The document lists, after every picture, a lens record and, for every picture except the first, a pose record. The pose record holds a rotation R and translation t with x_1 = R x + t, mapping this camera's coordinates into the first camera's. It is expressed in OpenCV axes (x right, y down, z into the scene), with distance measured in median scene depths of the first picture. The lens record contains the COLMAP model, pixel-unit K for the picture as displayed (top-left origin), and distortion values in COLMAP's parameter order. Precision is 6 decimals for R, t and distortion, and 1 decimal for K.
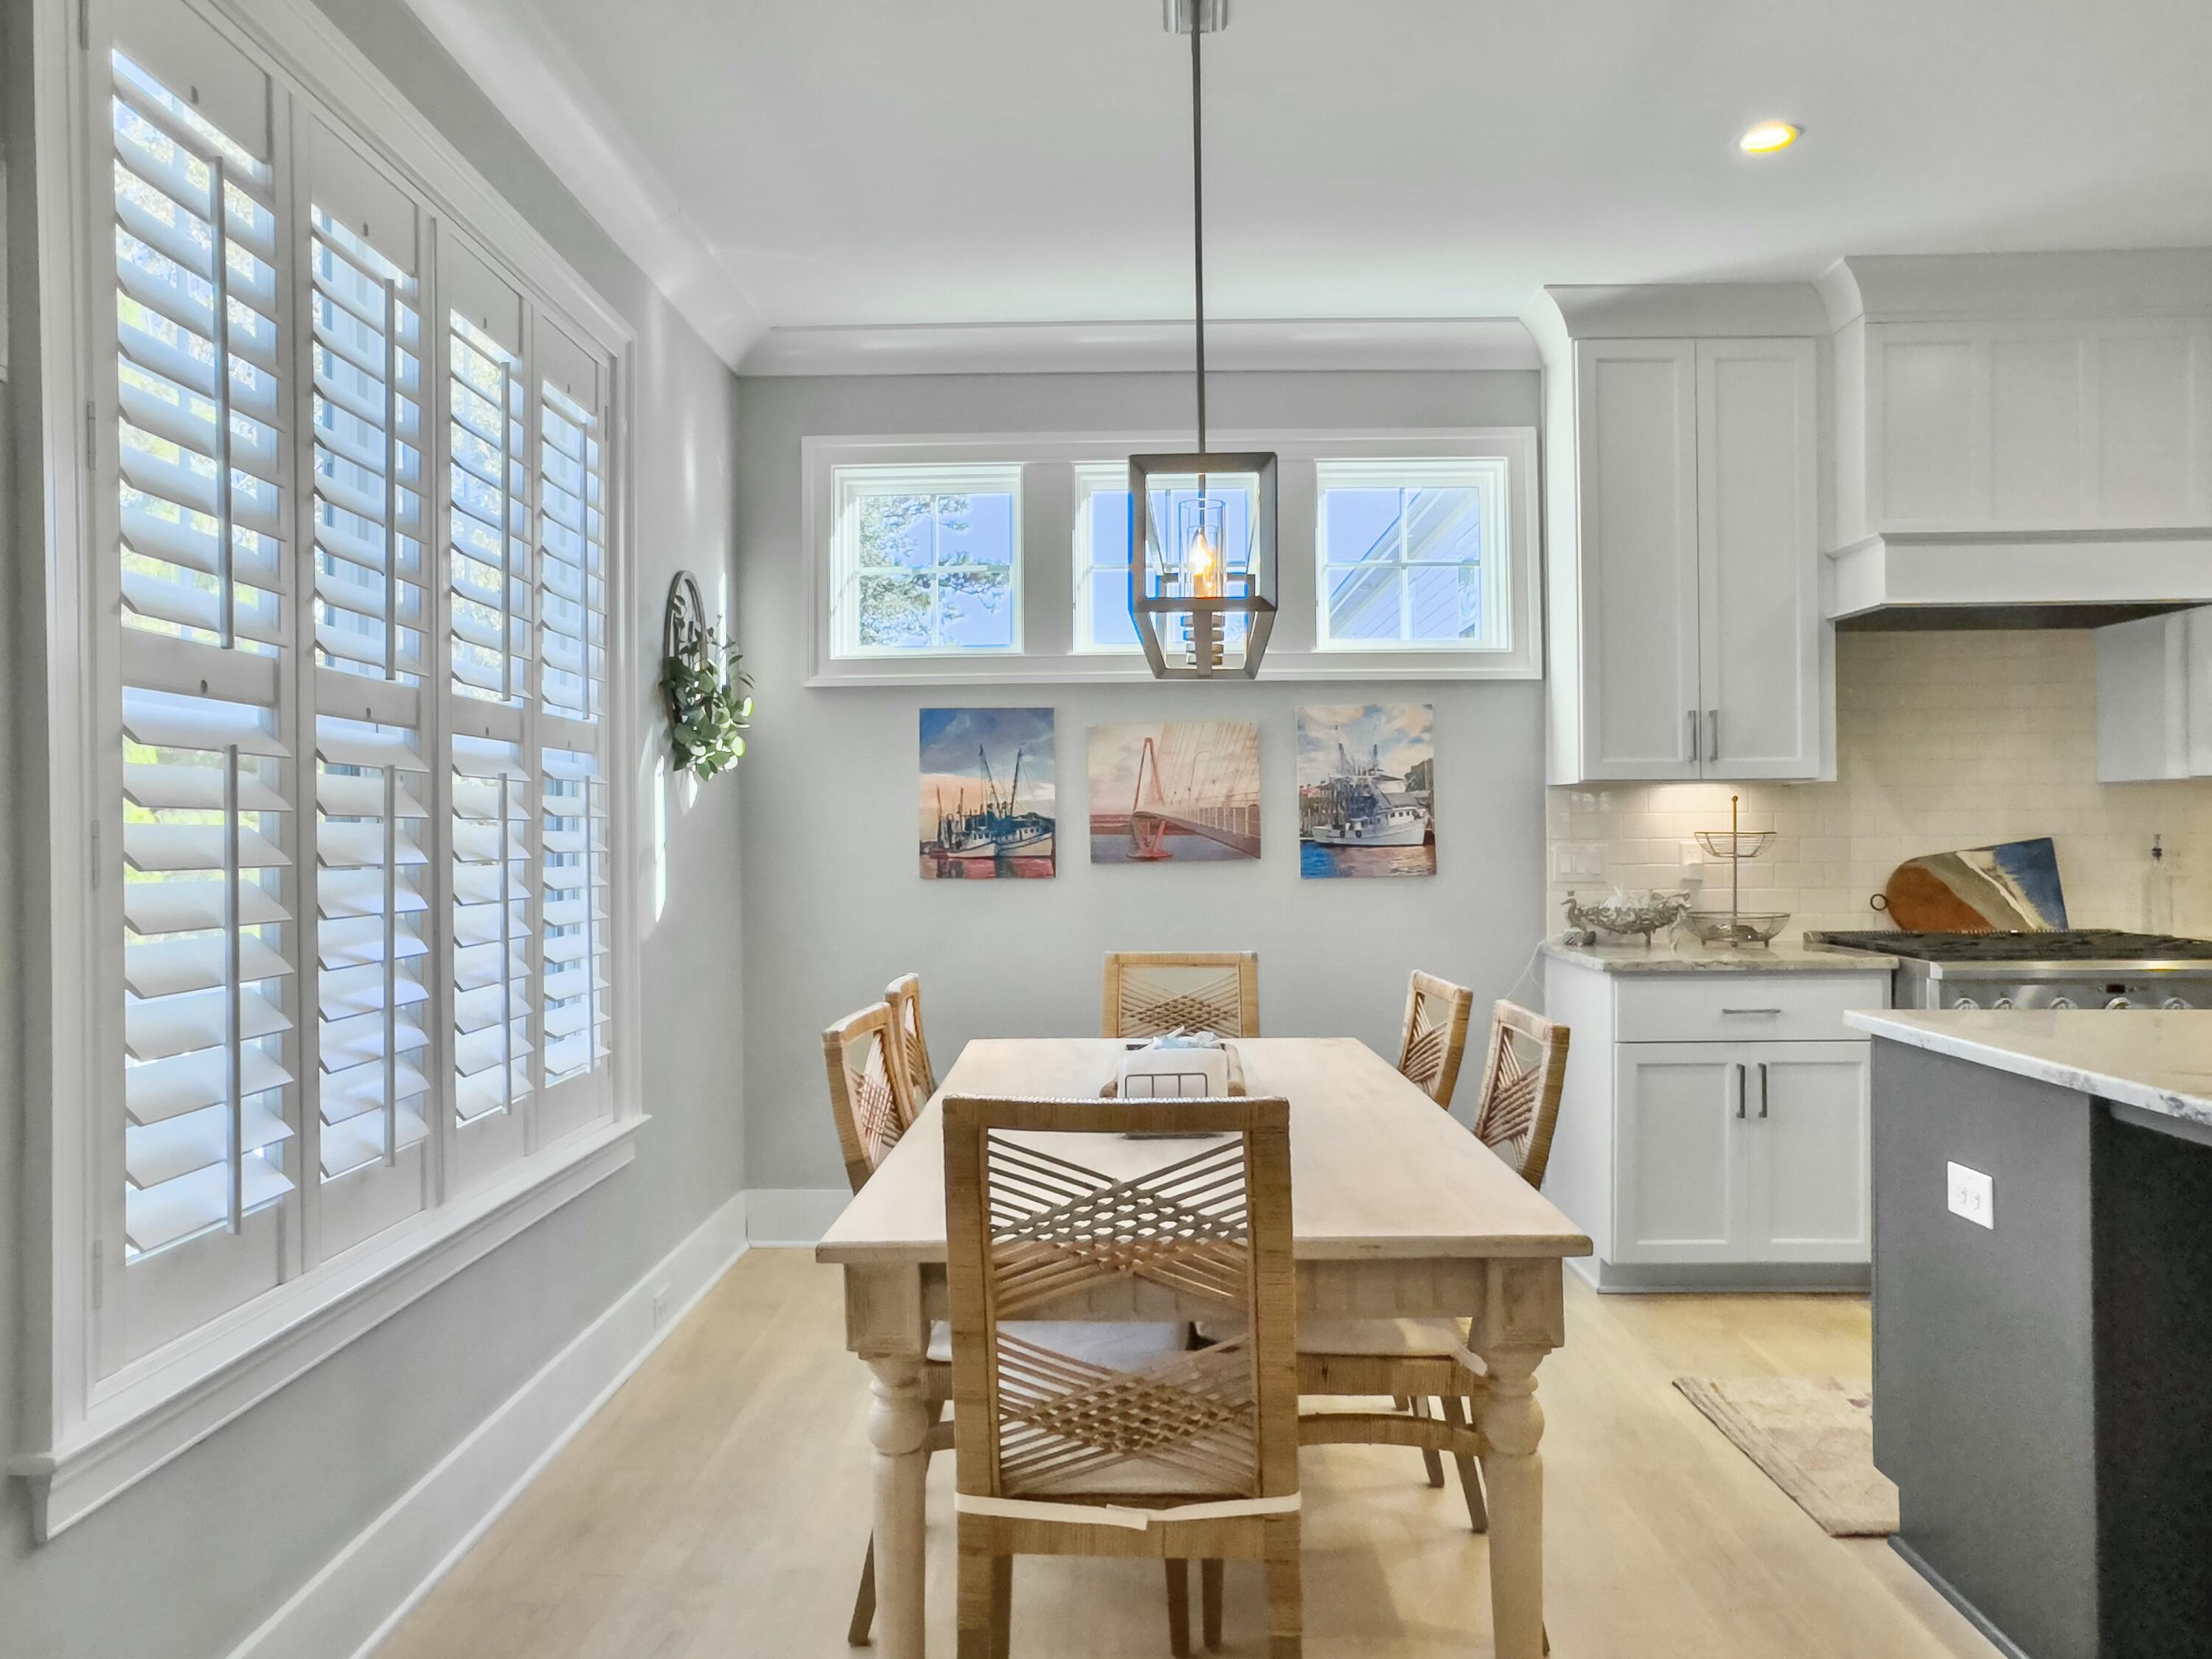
lens RADIAL K [[1523.9, 0, 1102.2], [0, 1523.9, 835.8], [0, 0, 1]] dist [-0.090563, 0.125671]
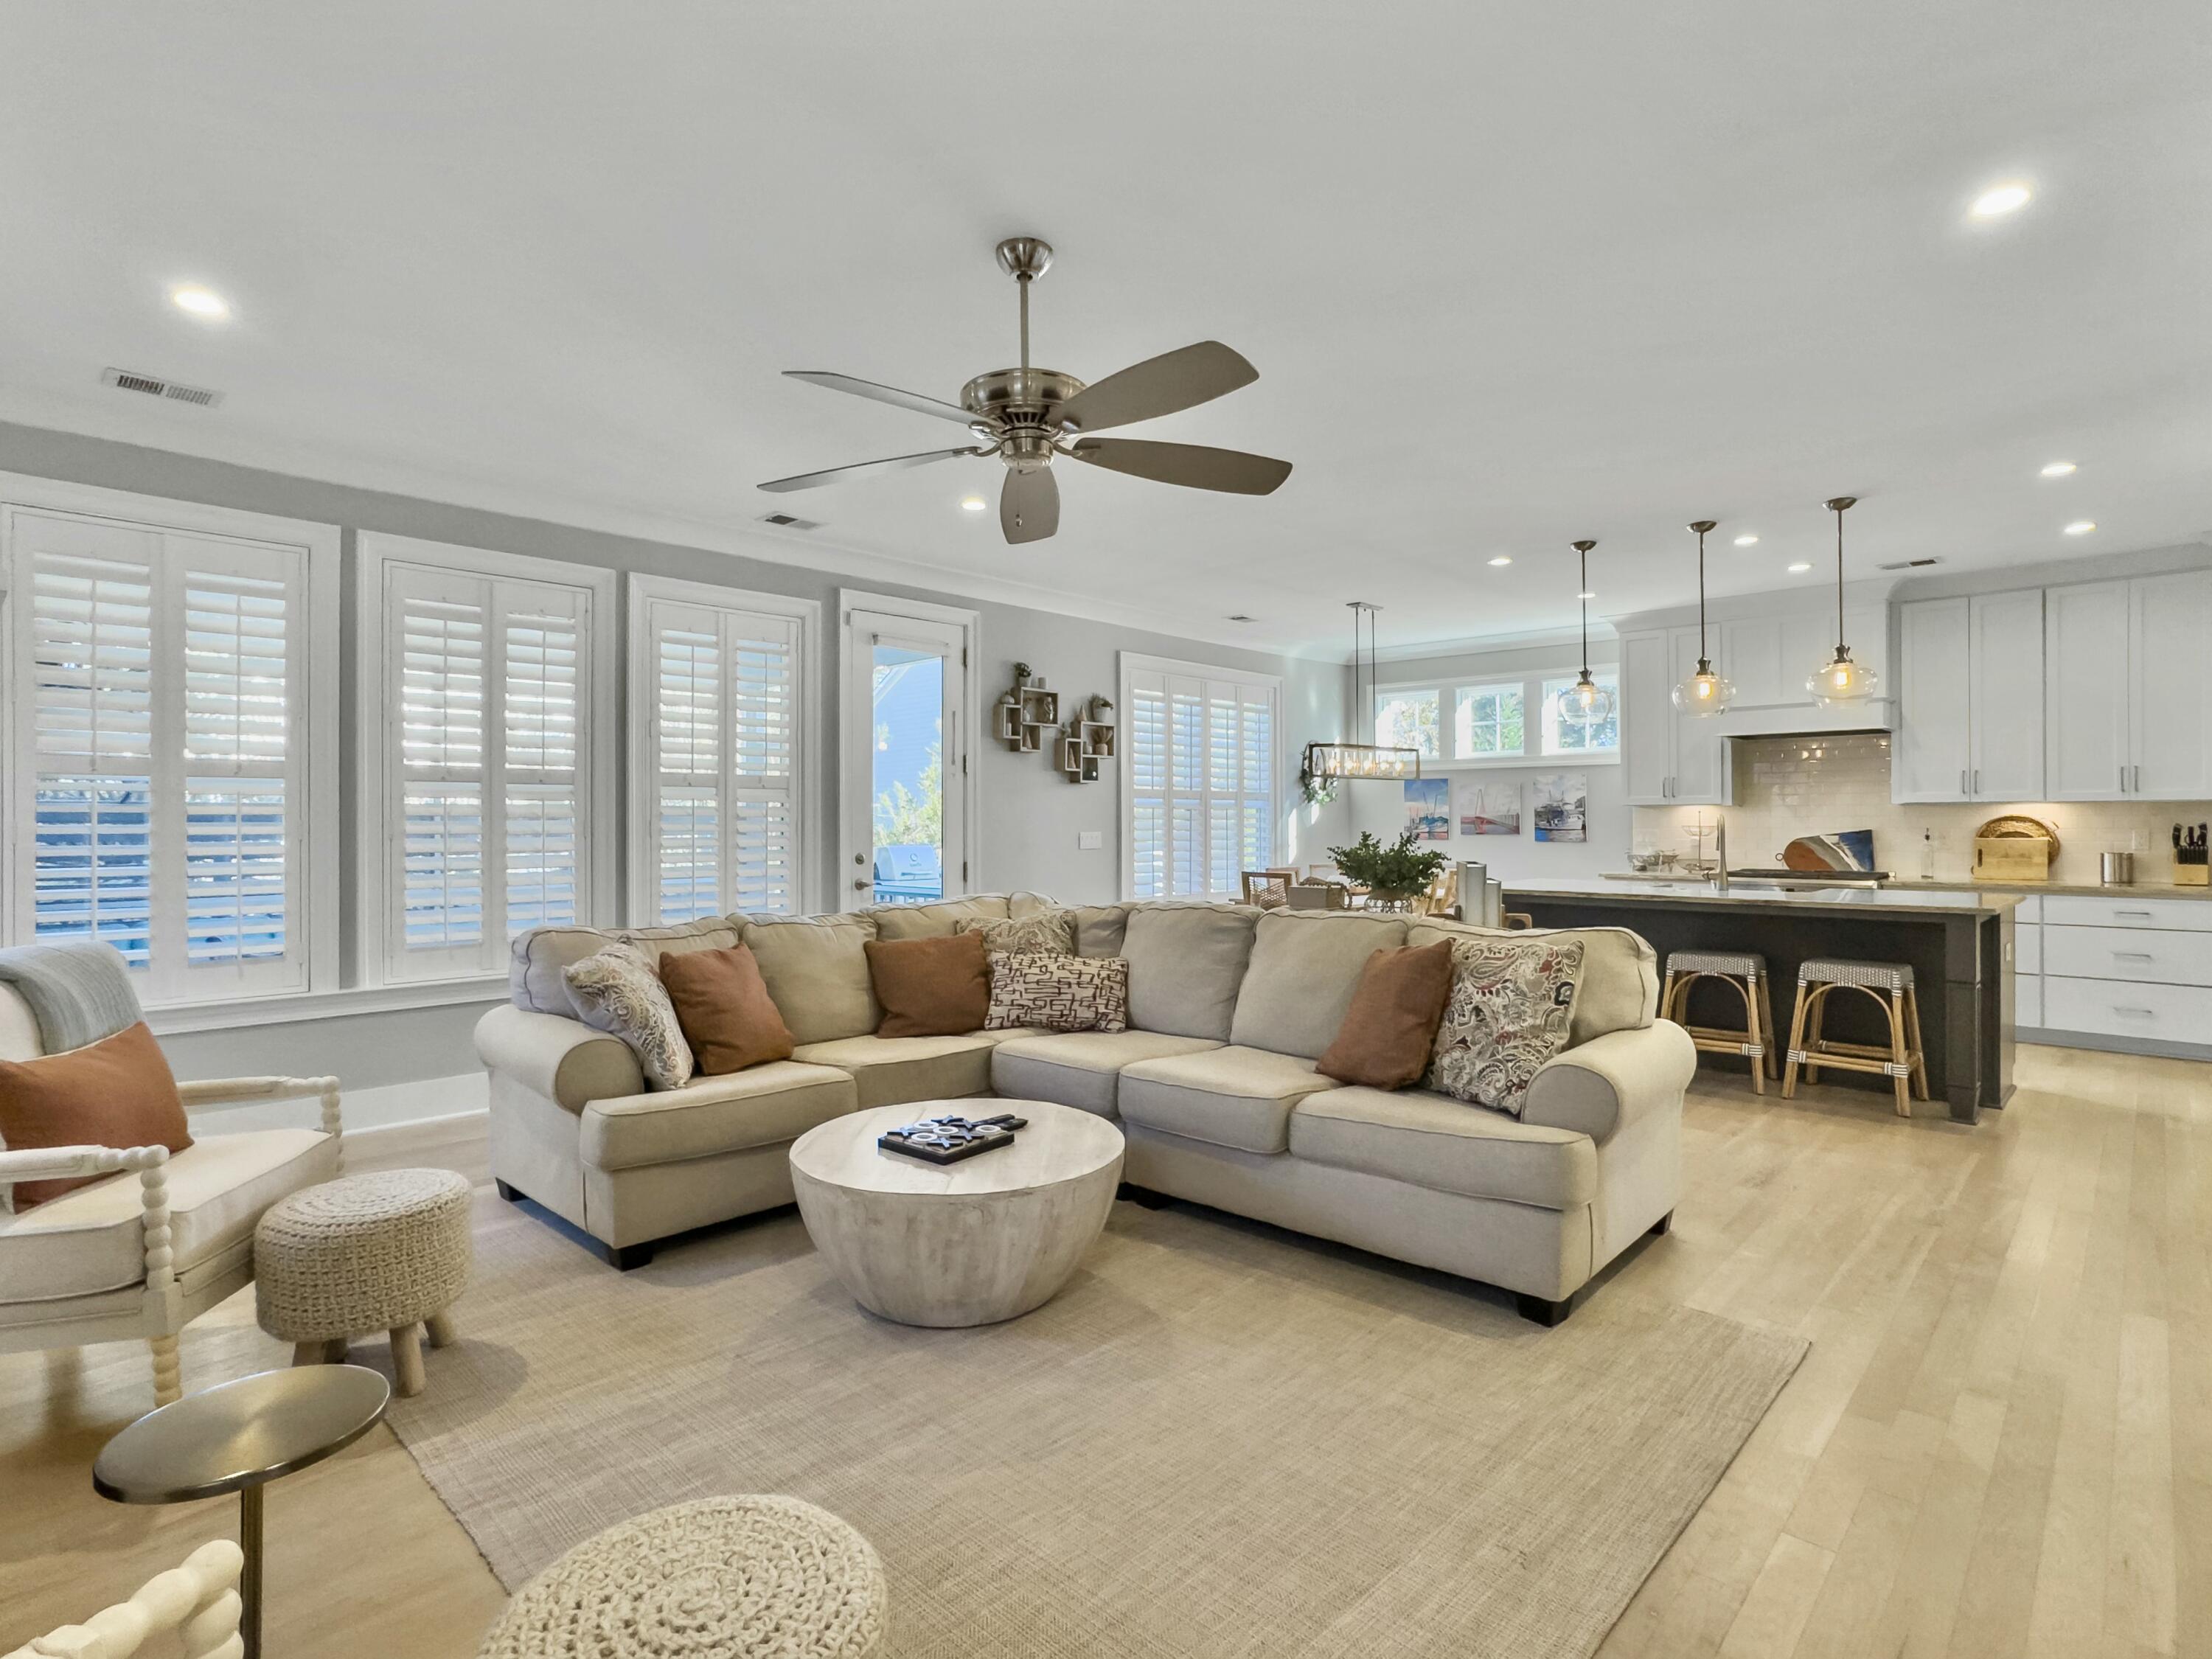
lens RADIAL K [[1133.2, 0, 1099.9], [0, 1133.2, 826.9], [0, 0, 1]] dist [-0.033387, 0.035839]
pose [[0.737714, 0.011109, -0.675022, 0.900772], [-0.005815, 0.999932, 0.010101, -0.012902], [0.675088, -0.003527, 0.737729, -0.965611]]
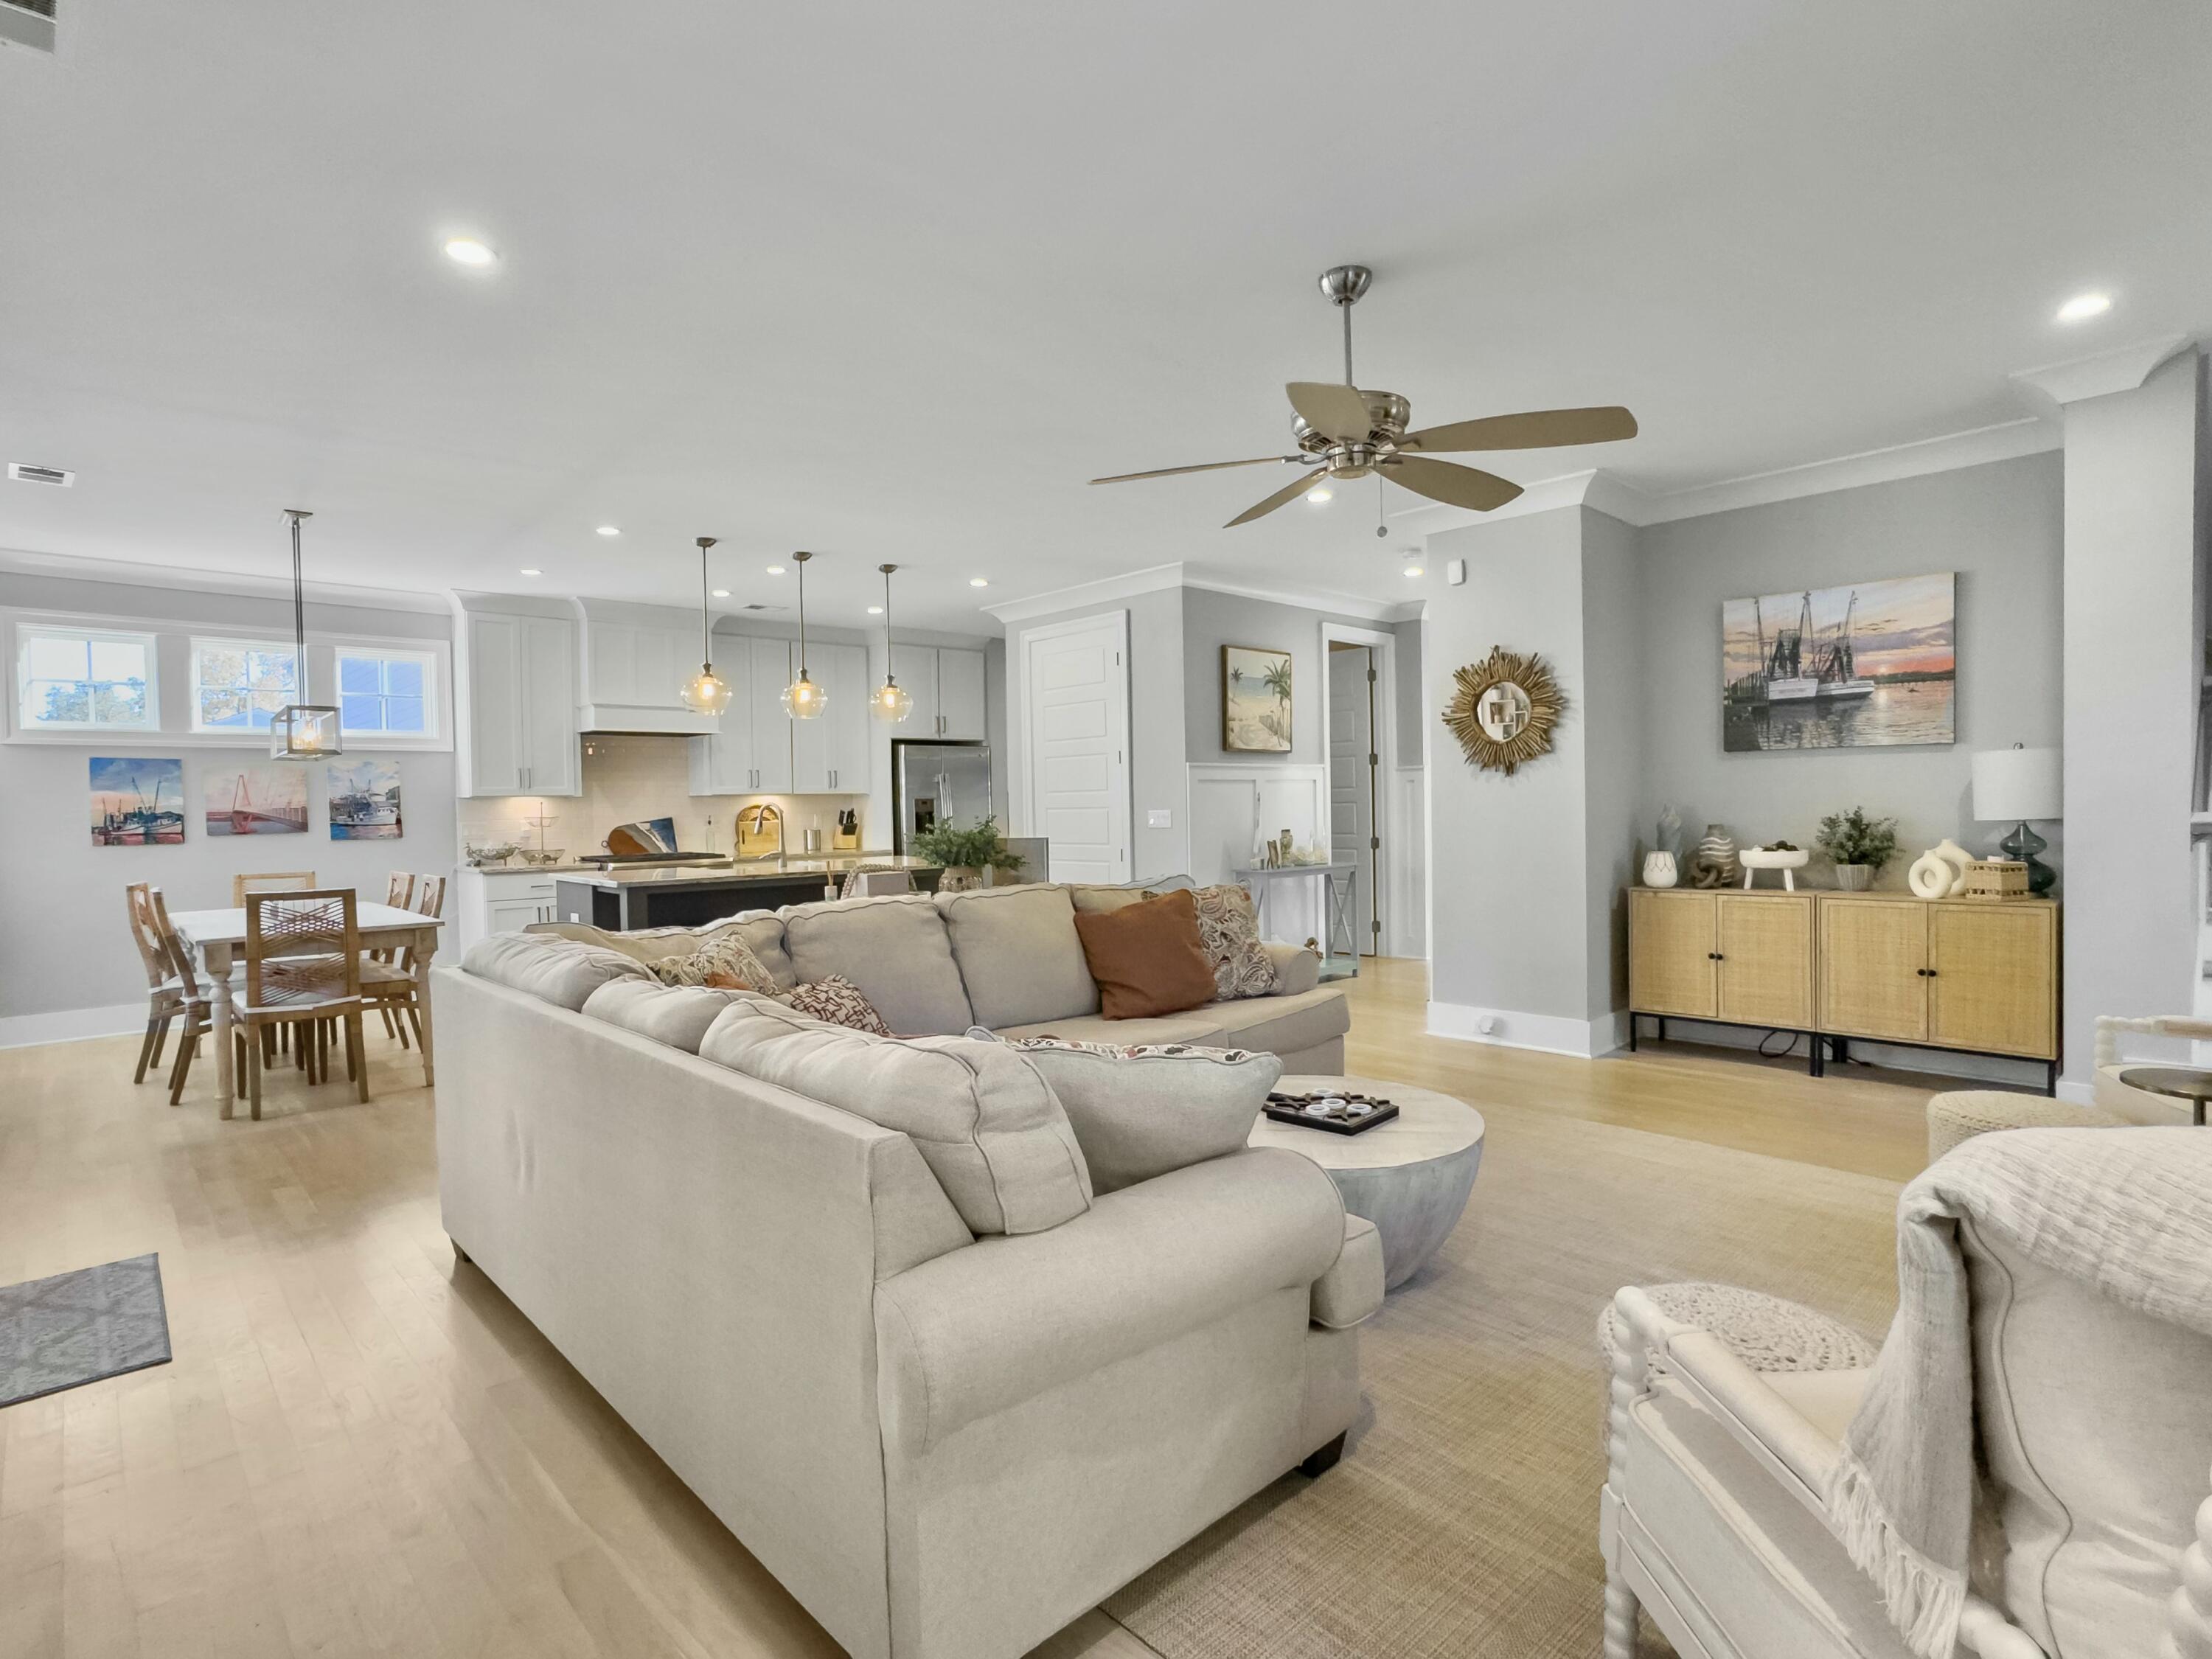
lens RADIAL K [[1133.2, 0, 1099.9], [0, 1133.2, 826.9], [0, 0, 1]] dist [-0.033387, 0.035839]
pose [[0.721053, -0.017860, 0.692650, -0.190413], [0.011033, 0.999837, 0.014295, -0.002185], [-0.692792, -0.002665, 0.721132, -0.926088]]
